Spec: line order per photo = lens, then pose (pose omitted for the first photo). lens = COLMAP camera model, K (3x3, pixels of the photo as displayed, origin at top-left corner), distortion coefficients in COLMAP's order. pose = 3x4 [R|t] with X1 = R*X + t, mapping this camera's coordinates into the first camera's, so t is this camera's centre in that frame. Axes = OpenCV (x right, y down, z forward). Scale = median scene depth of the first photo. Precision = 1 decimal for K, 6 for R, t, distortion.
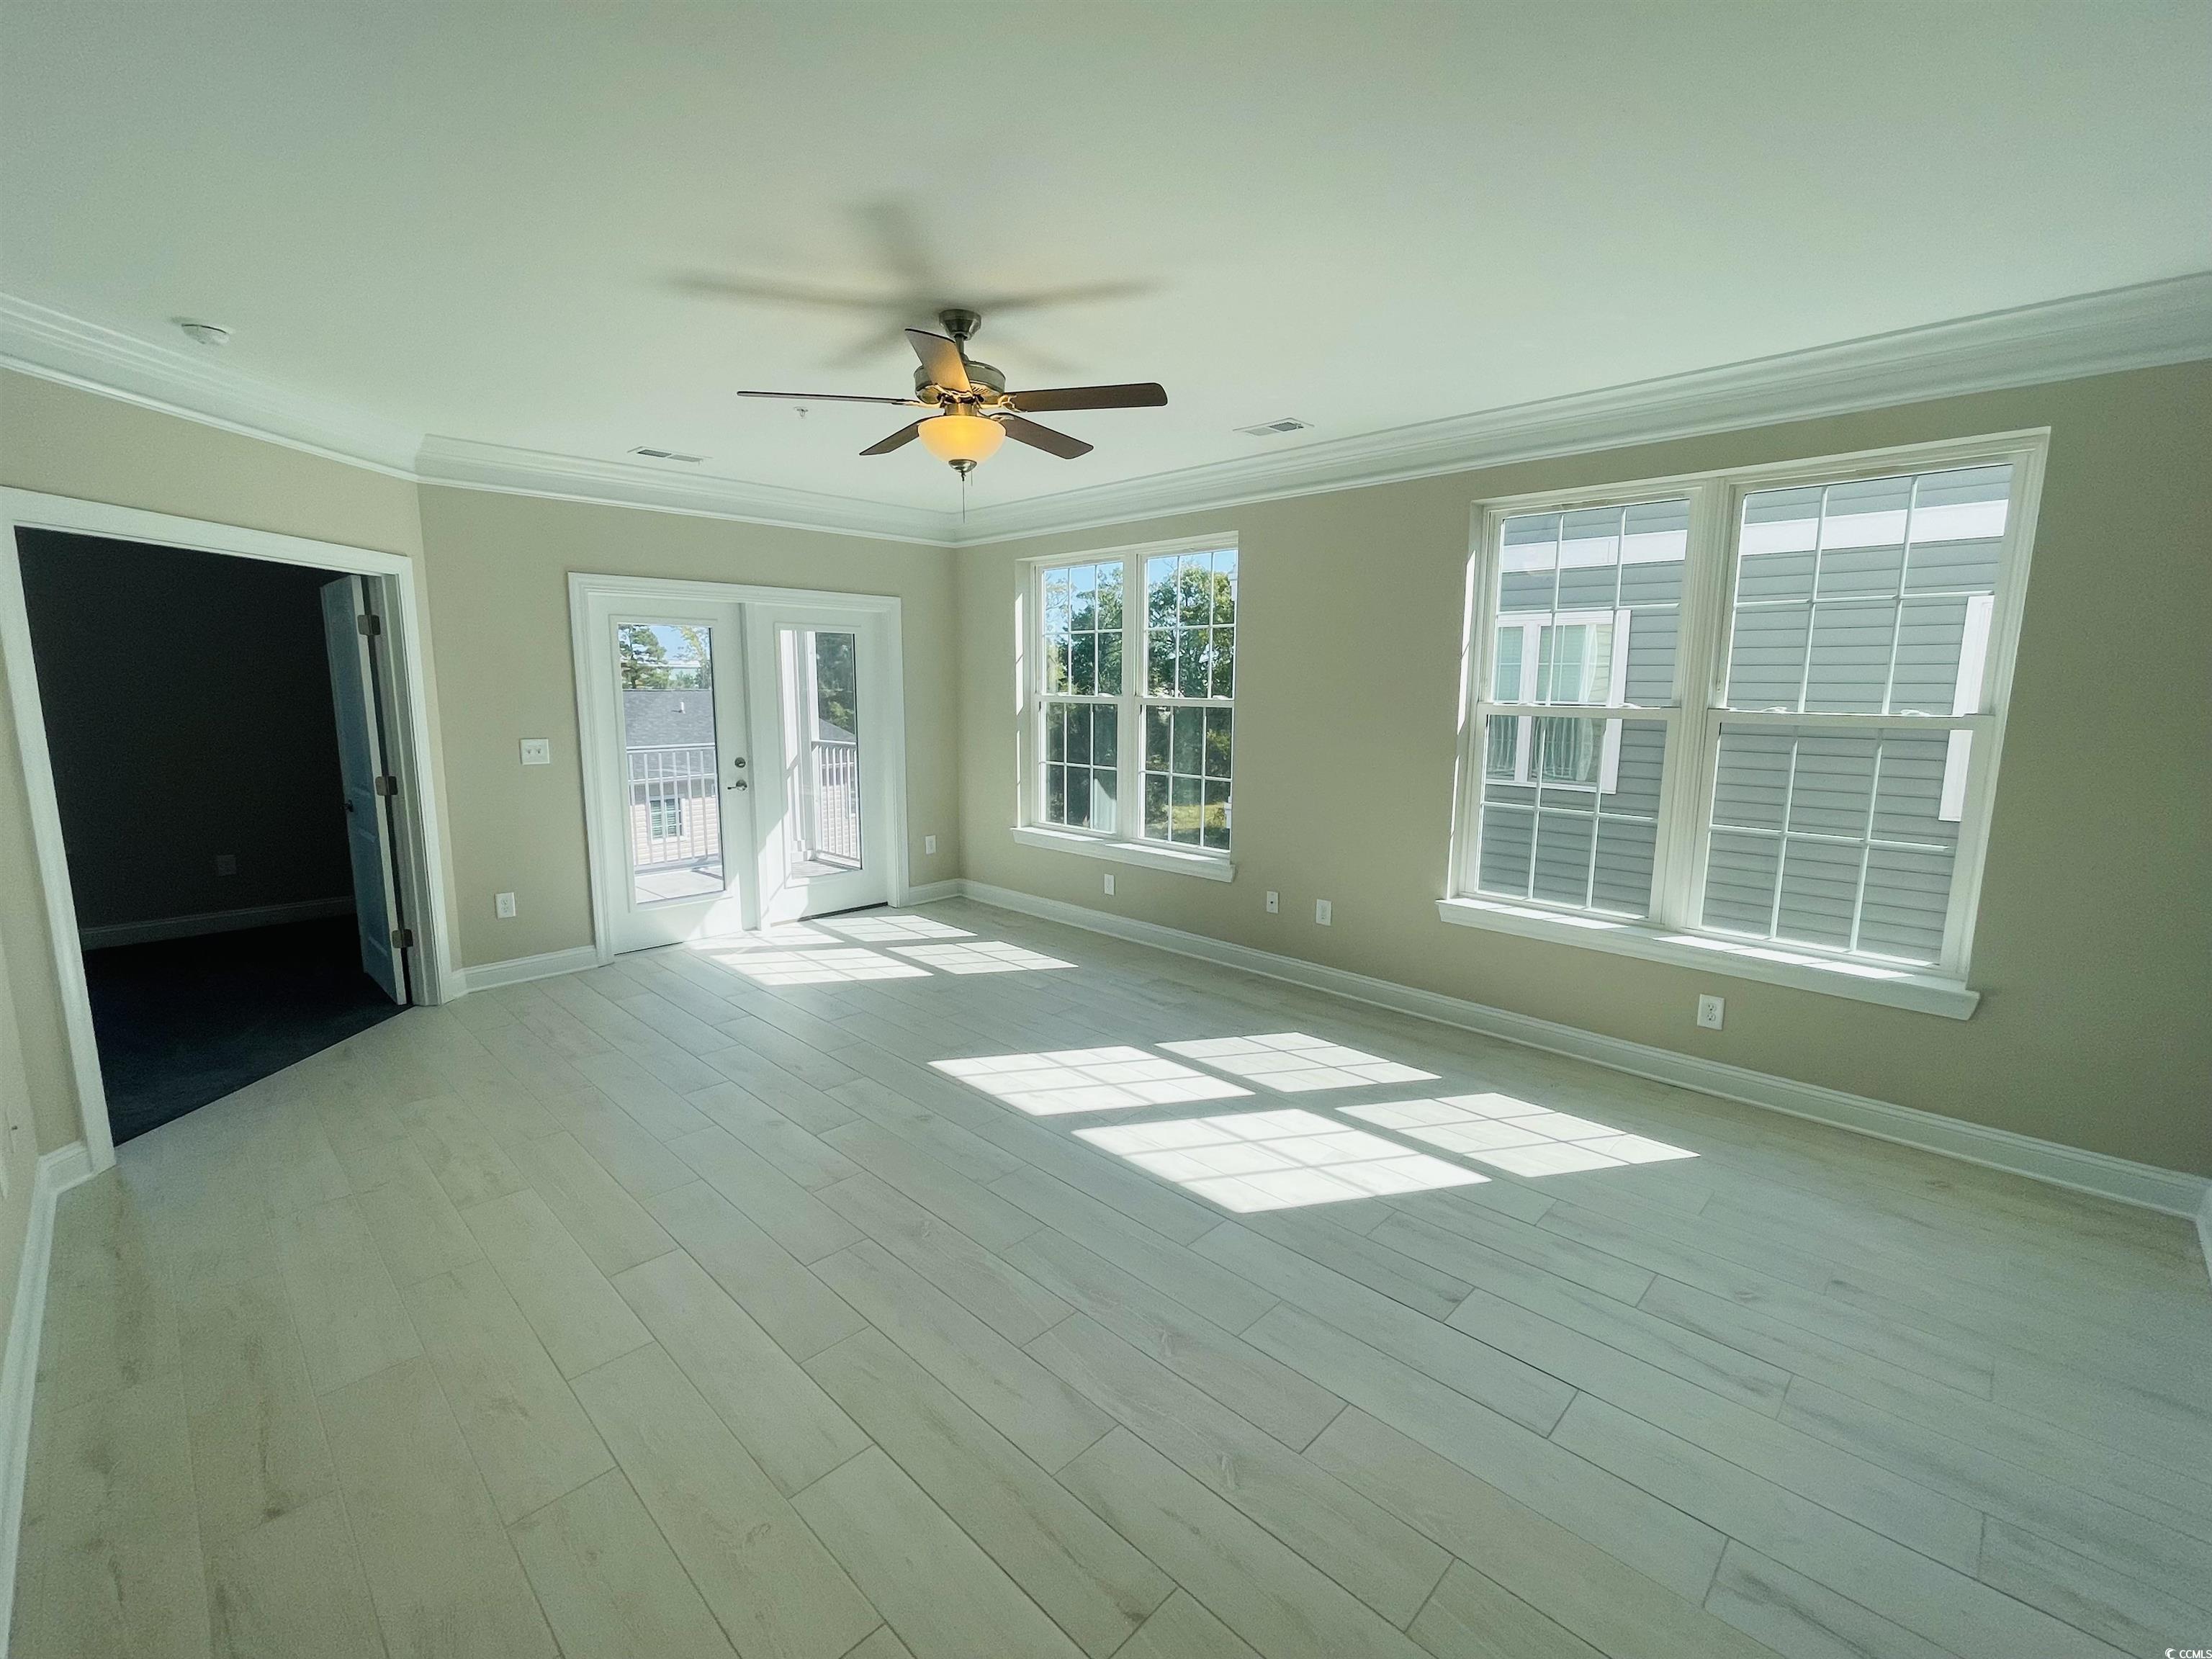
lens RADIAL K [[950.7, 0, 1094.3], [0, 950.7, 828.4], [0, 0, 1]] dist [0.003826, -0.000084]
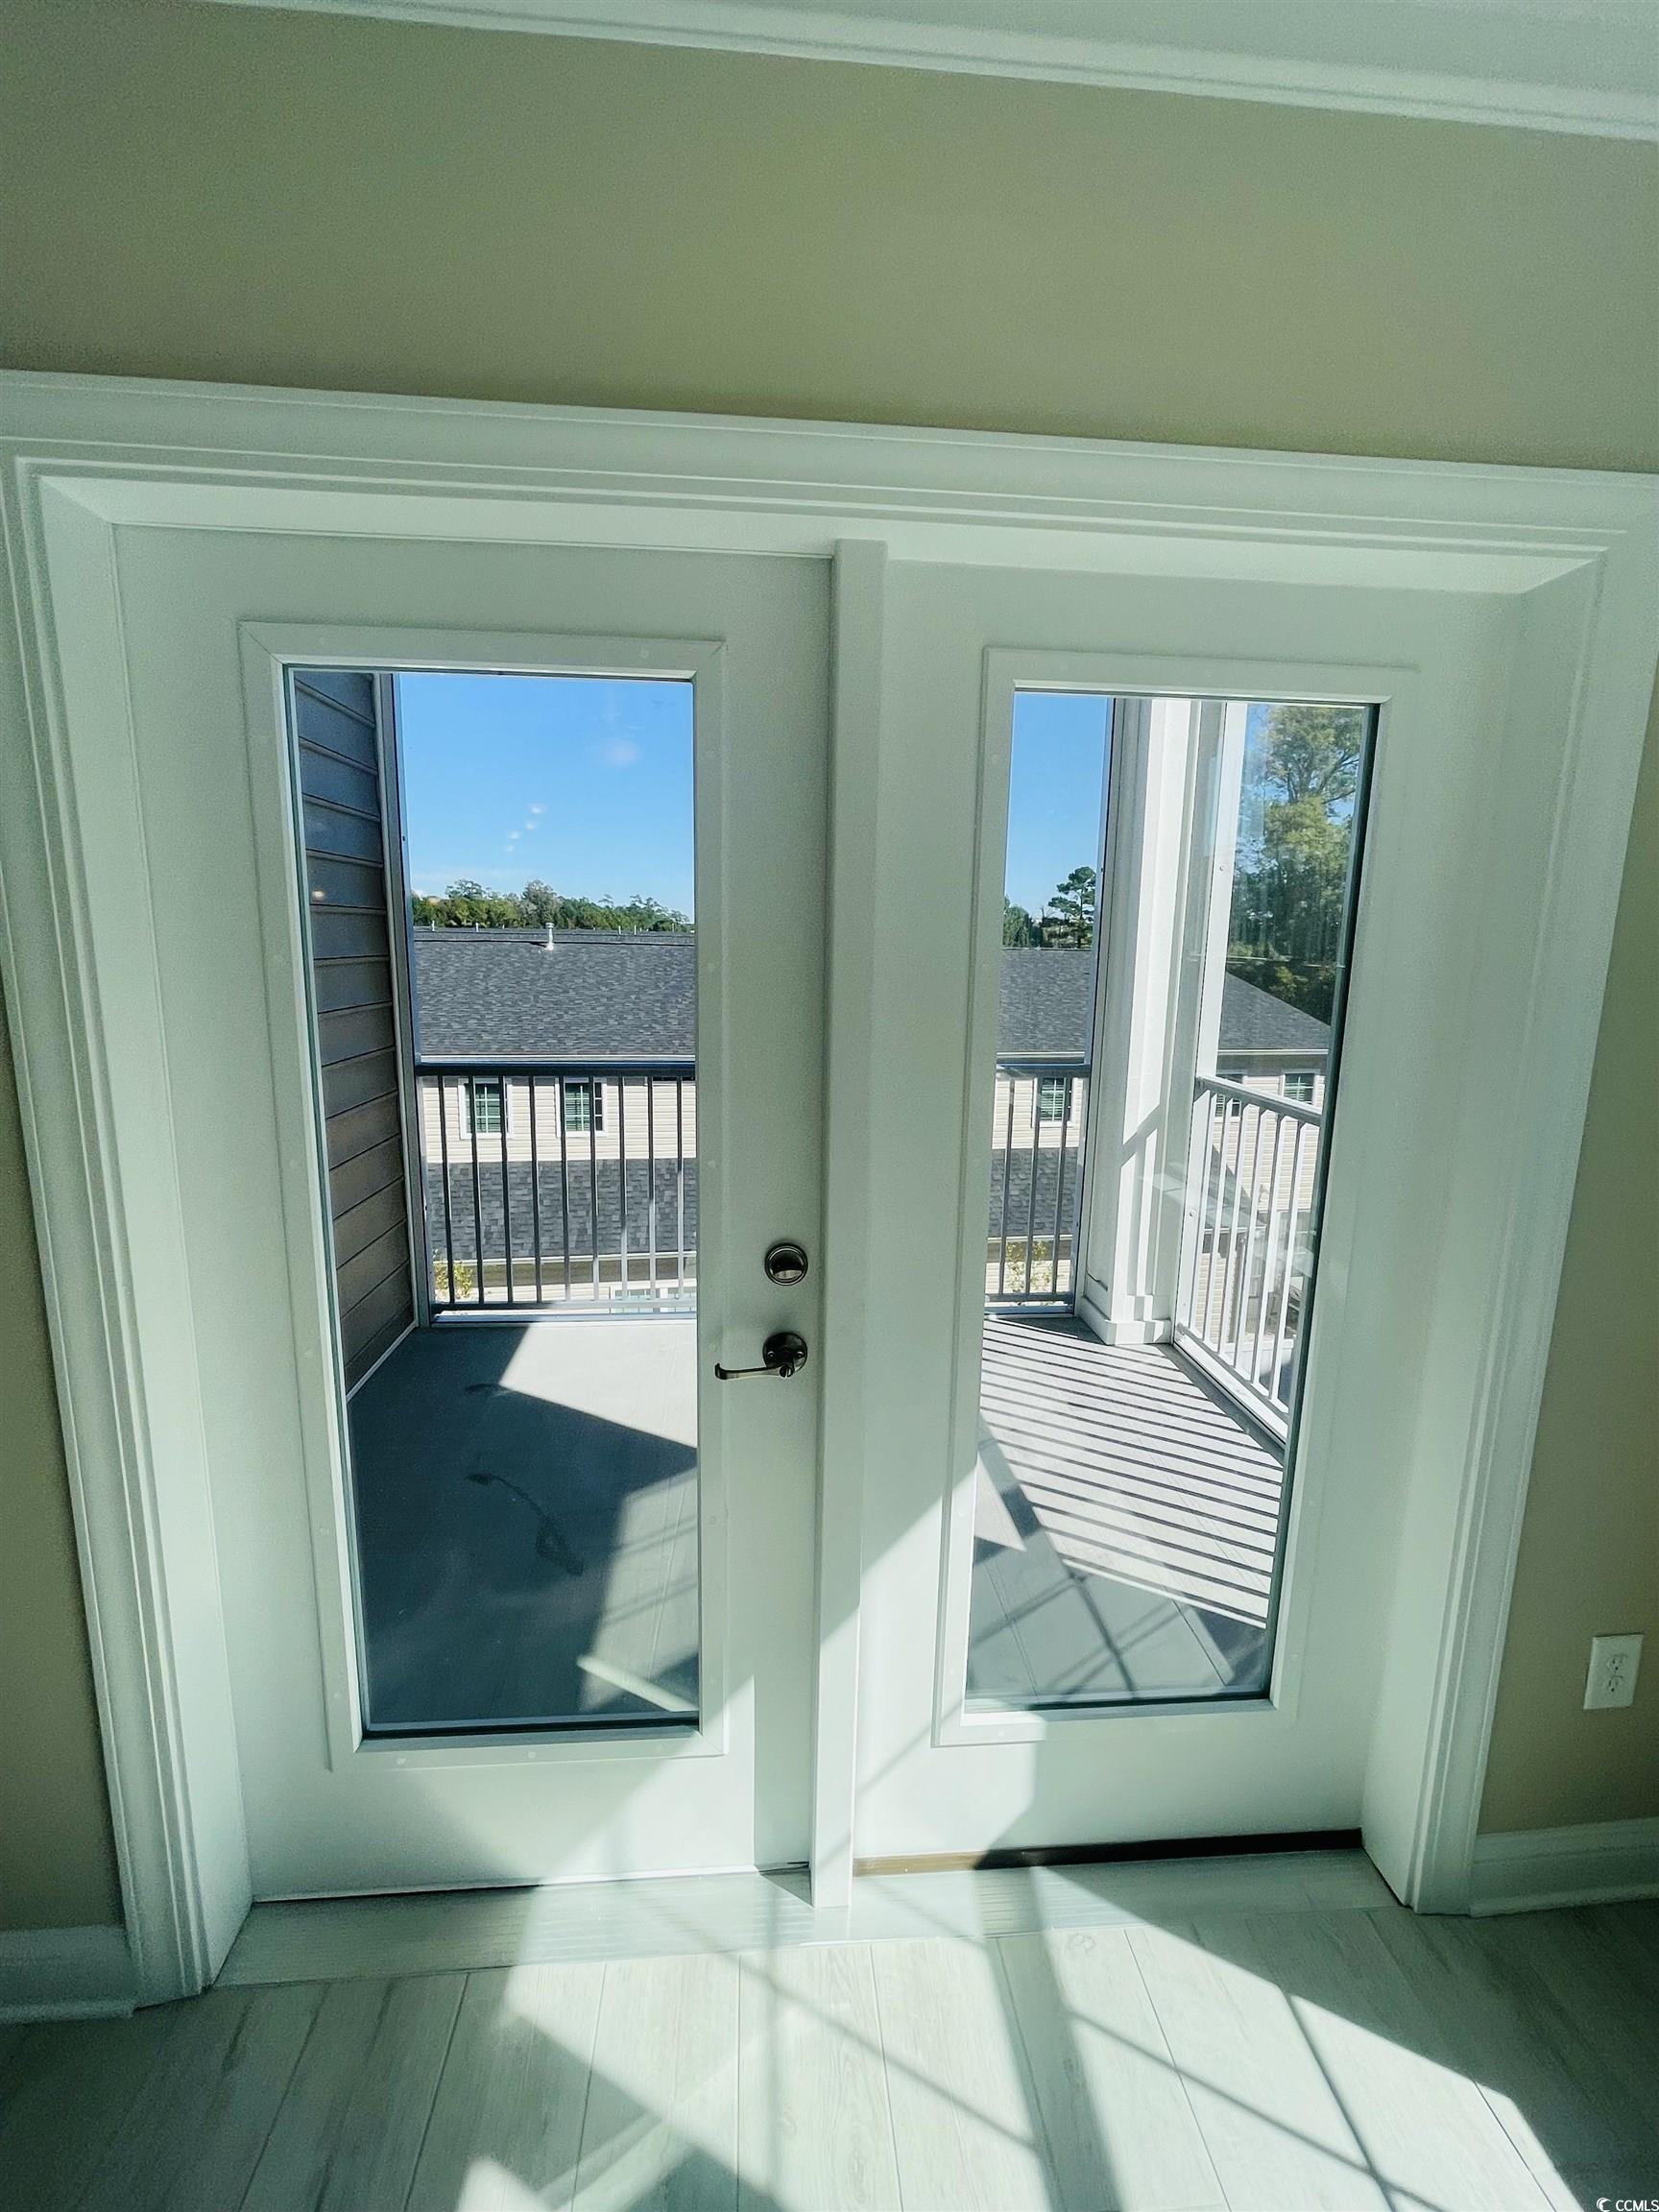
lens RADIAL K [[950.7, 0, 831.7], [0, 950.7, 1097.6], [0, 0, 1]] dist [0.003826, -0.000084]
pose [[0.762087, 0.119822, -0.636291, -0.211888], [-0.113937, 0.992210, 0.050383, -0.122245], [0.637371, 0.034101, 0.769802, 0.805434]]
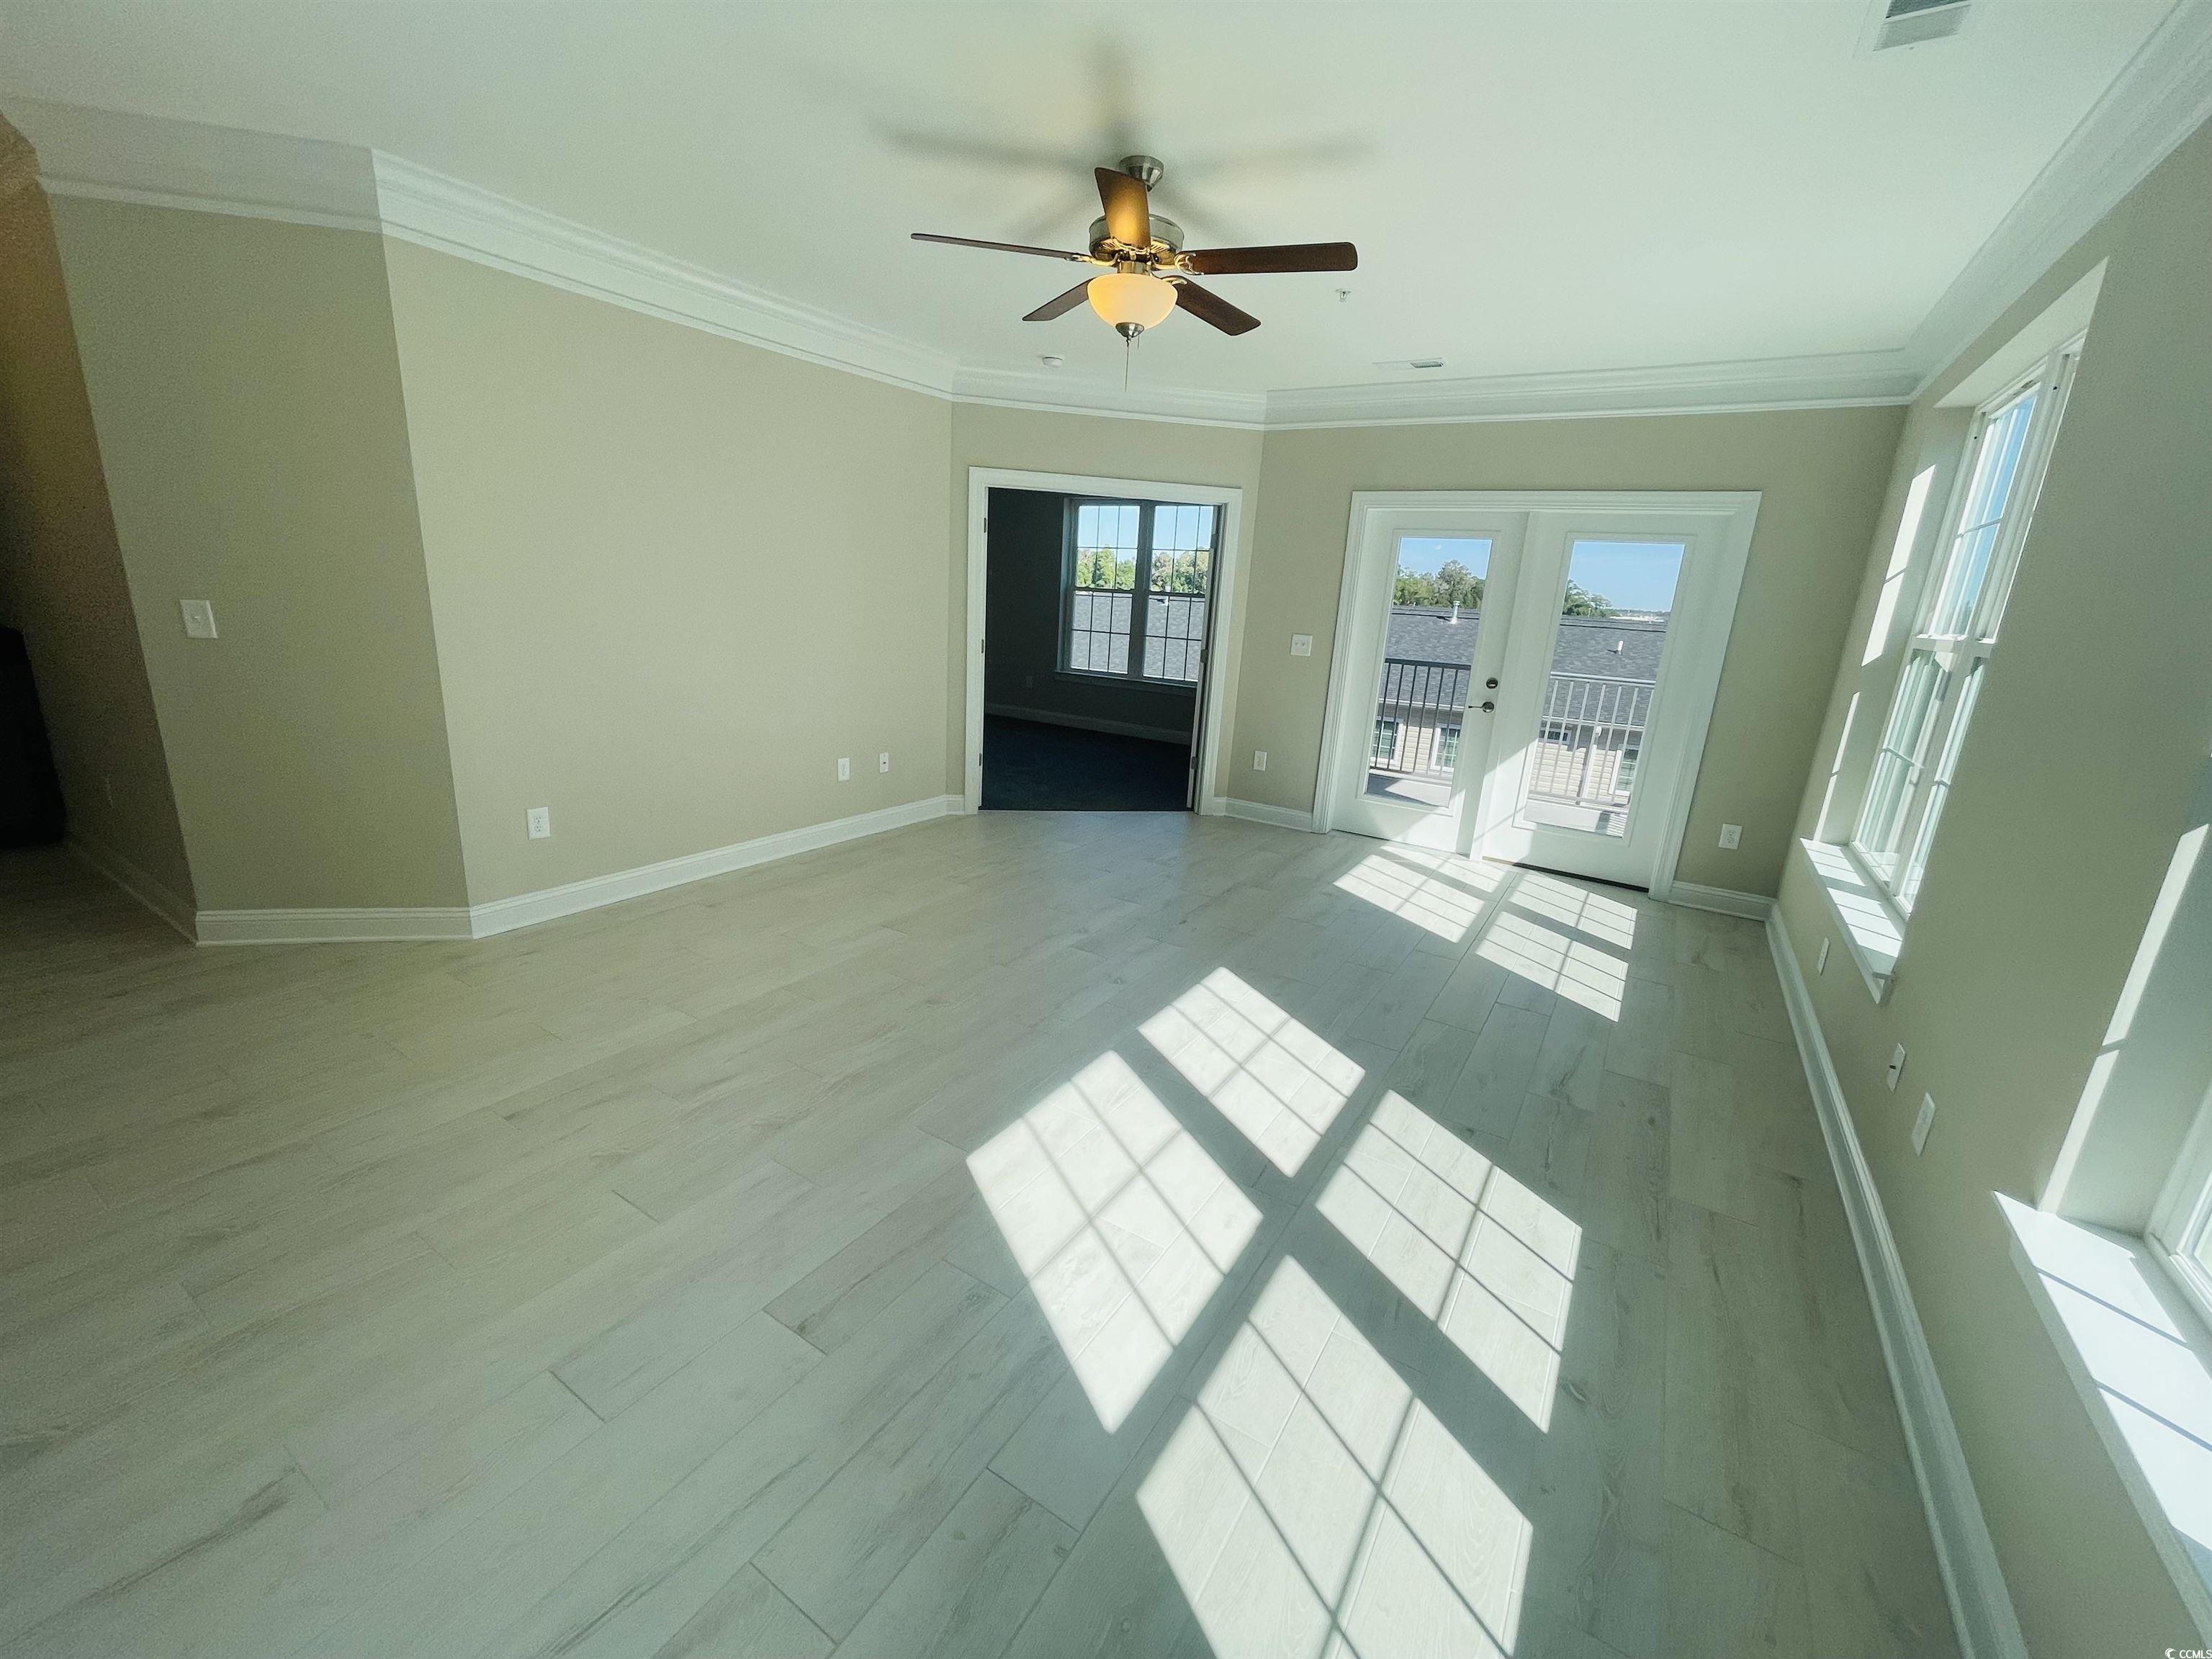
lens RADIAL K [[892.7, 0, 1104.9], [0, 892.7, 826.0], [0, 0, 1]] dist [-0.005070, 0.000019]
pose [[0.212605, 0.262208, -0.941300, 0.420903], [-0.206861, 0.953567, 0.218903, -0.047422], [0.954991, 0.148178, 0.256974, 0.412185]]
